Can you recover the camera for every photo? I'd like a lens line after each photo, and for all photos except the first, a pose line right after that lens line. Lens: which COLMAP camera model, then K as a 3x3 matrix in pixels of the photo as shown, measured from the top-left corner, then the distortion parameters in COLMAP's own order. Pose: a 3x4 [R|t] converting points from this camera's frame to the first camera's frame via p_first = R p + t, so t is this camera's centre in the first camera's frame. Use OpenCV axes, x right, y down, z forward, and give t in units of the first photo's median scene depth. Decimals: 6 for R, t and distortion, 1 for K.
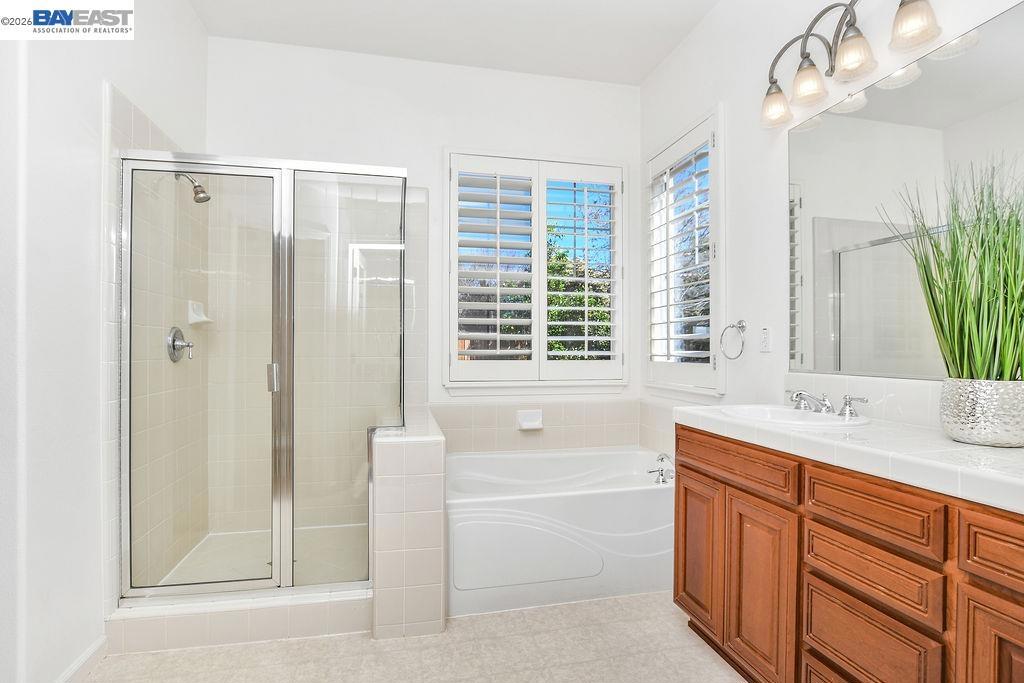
lens RADIAL K [[501.7, 0, 497.2], [0, 501.7, 350.5], [0, 0, 1]] dist [-0.022118, 0.000178]
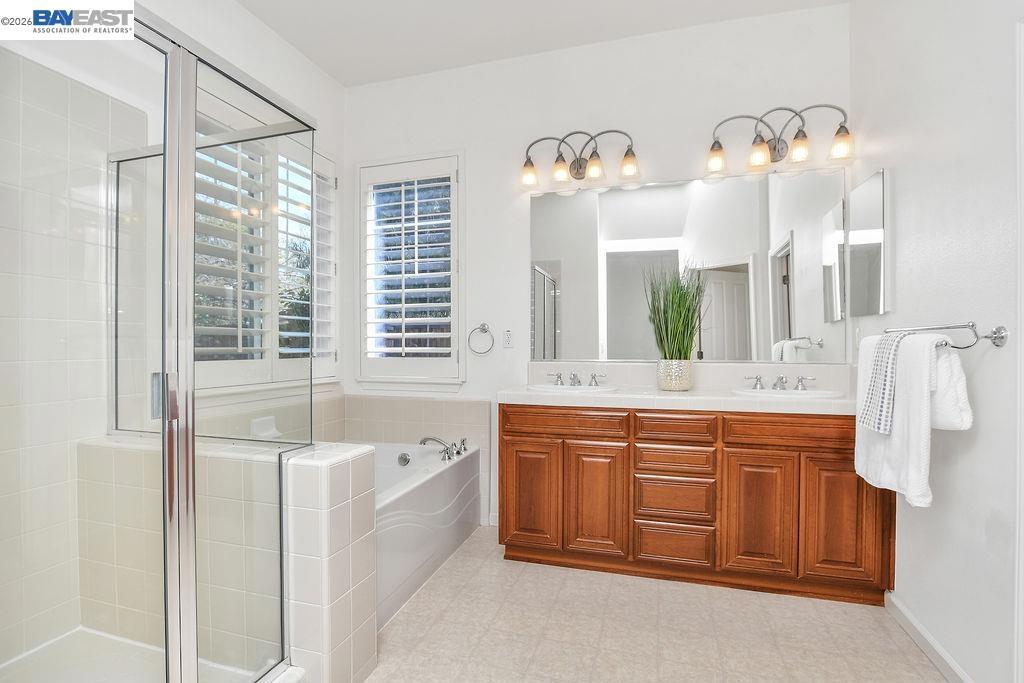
lens RADIAL K [[501.7, 0, 497.2], [0, 501.7, 350.5], [0, 0, 1]] dist [-0.022118, 0.000178]
pose [[0.499272, -0.013093, 0.866346, -0.632471], [0.004096, 0.999910, 0.012752, -0.006823], [-0.866436, -0.002818, 0.499281, 0.304682]]
